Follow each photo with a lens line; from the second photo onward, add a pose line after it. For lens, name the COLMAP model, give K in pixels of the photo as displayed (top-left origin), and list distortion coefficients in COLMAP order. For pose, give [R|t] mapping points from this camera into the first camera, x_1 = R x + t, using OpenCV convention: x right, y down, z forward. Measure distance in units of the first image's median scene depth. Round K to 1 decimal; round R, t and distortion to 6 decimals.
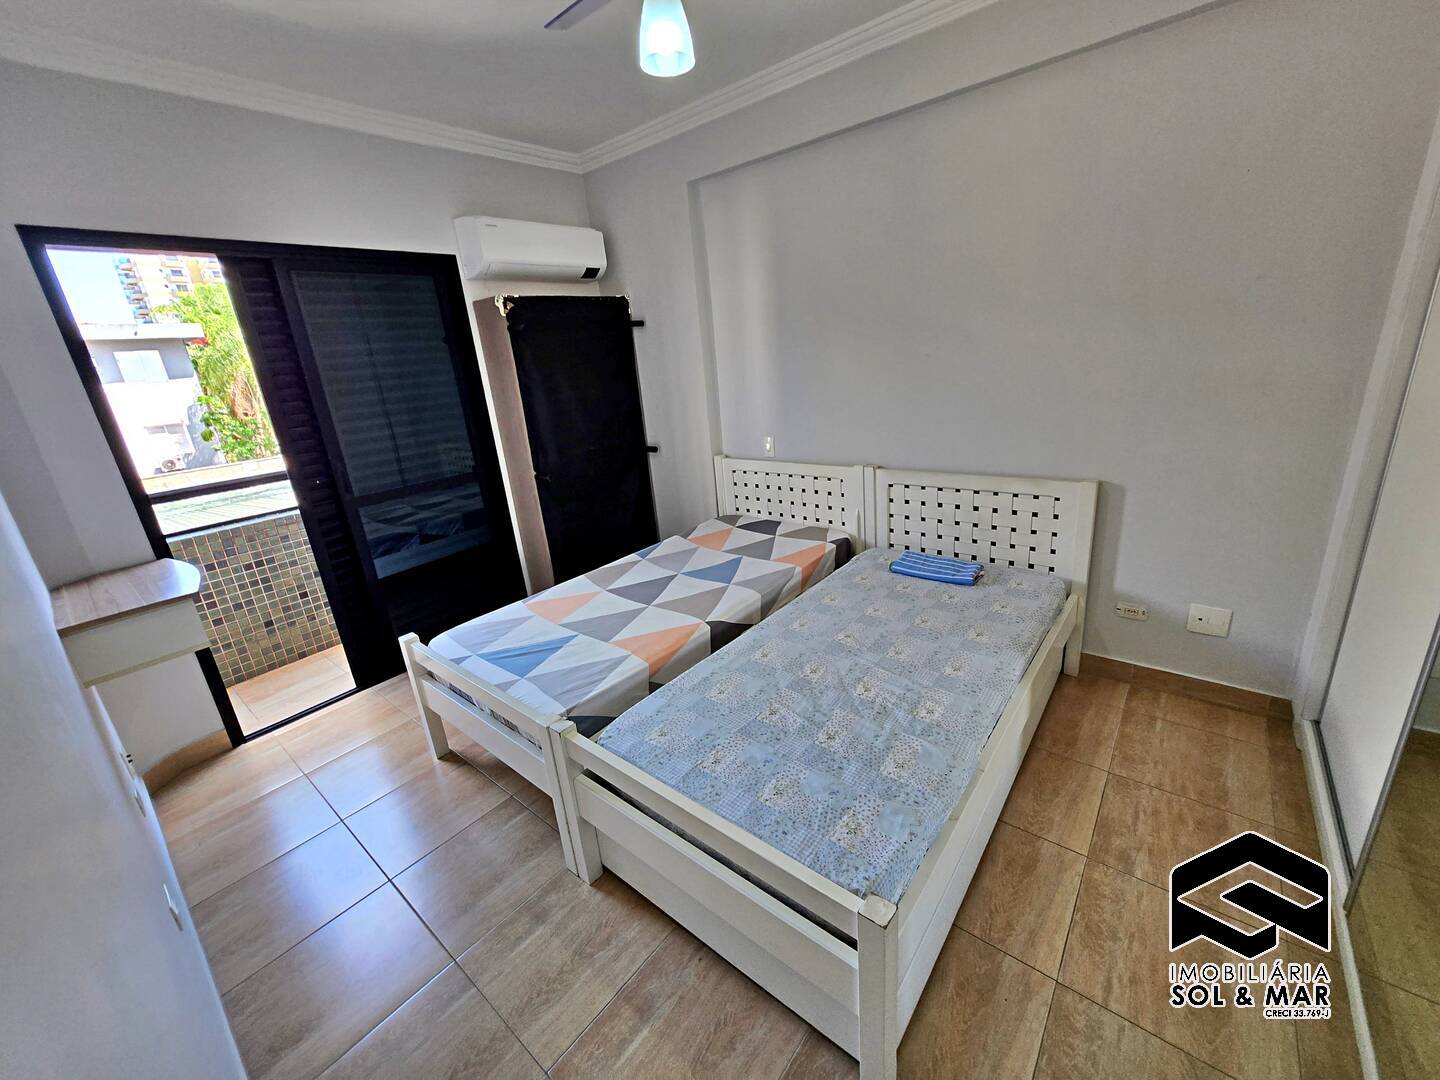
lens RADIAL K [[573.7, 0, 726.0], [0, 573.7, 534.2], [0, 0, 1]] dist [0.002037, 0.000410]
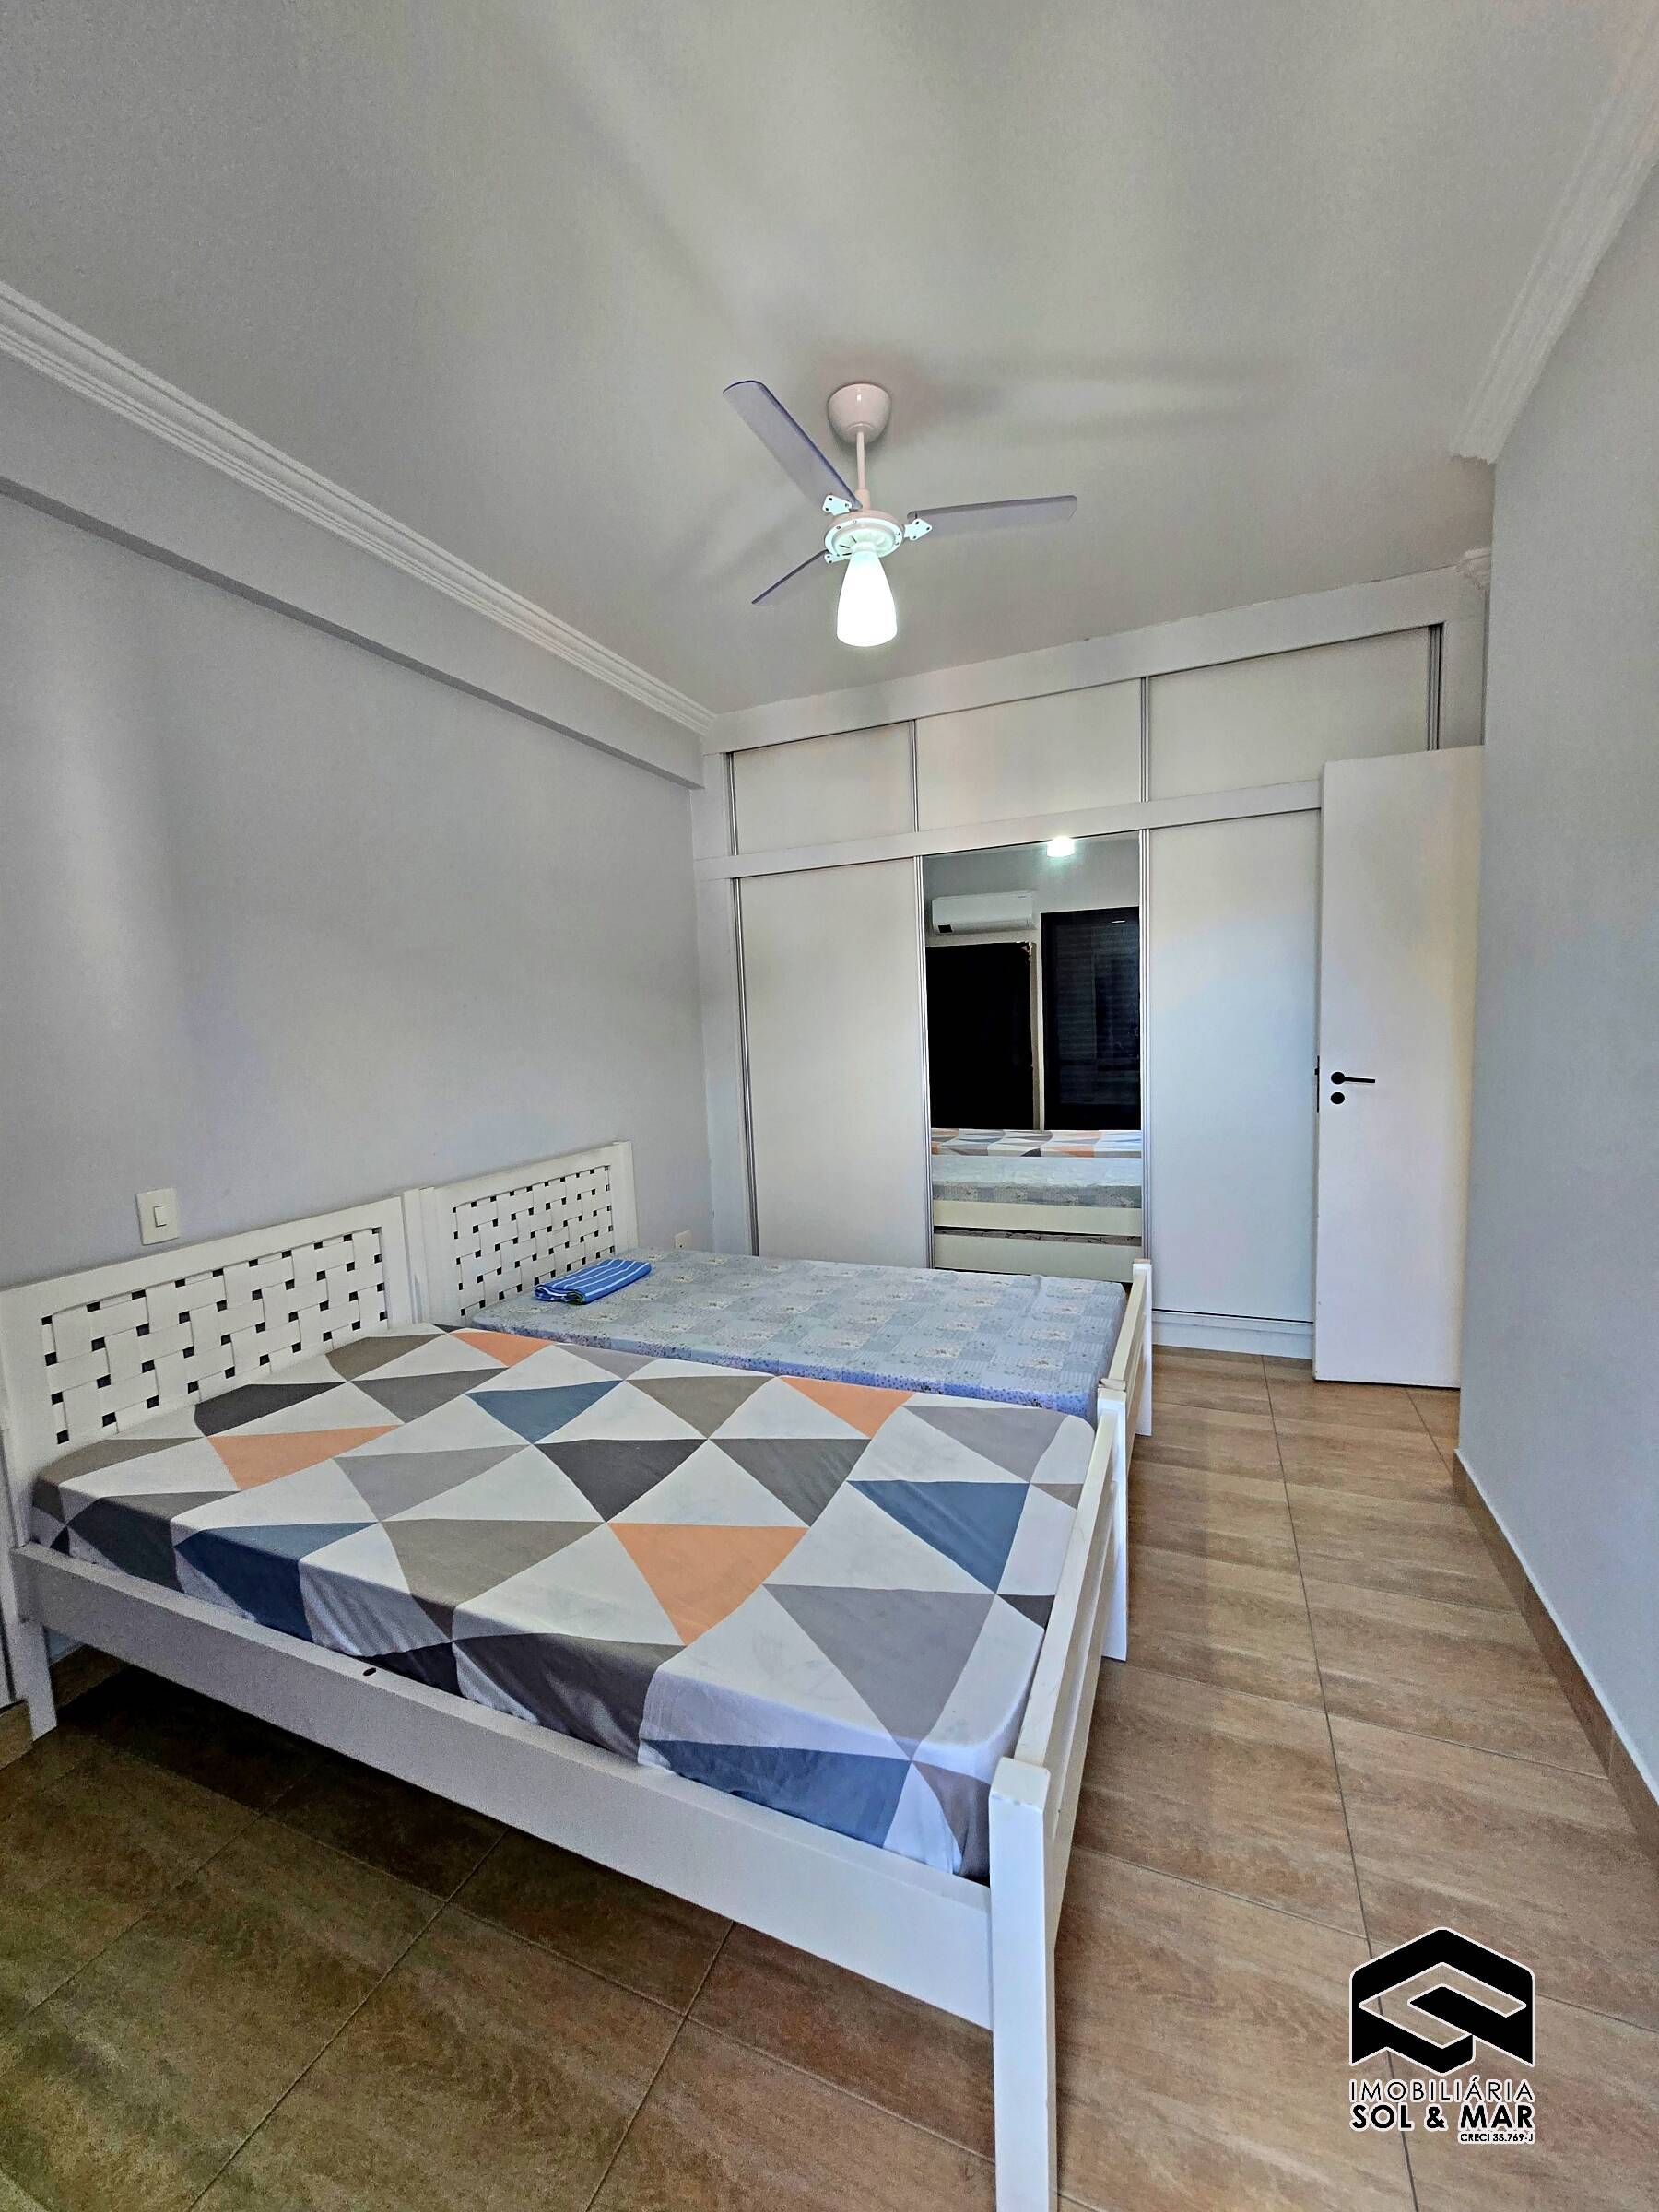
lens RADIAL K [[881.2, 0, 833.7], [0, 881.2, 1105.1], [0, 0, 1]] dist [0.002037, 0.000410]
pose [[-0.286262, 0.002313, 0.958148, -0.770219], [0.353889, 0.929545, 0.103486, -0.152131], [-0.890402, 0.368702, -0.266912, 0.900328]]
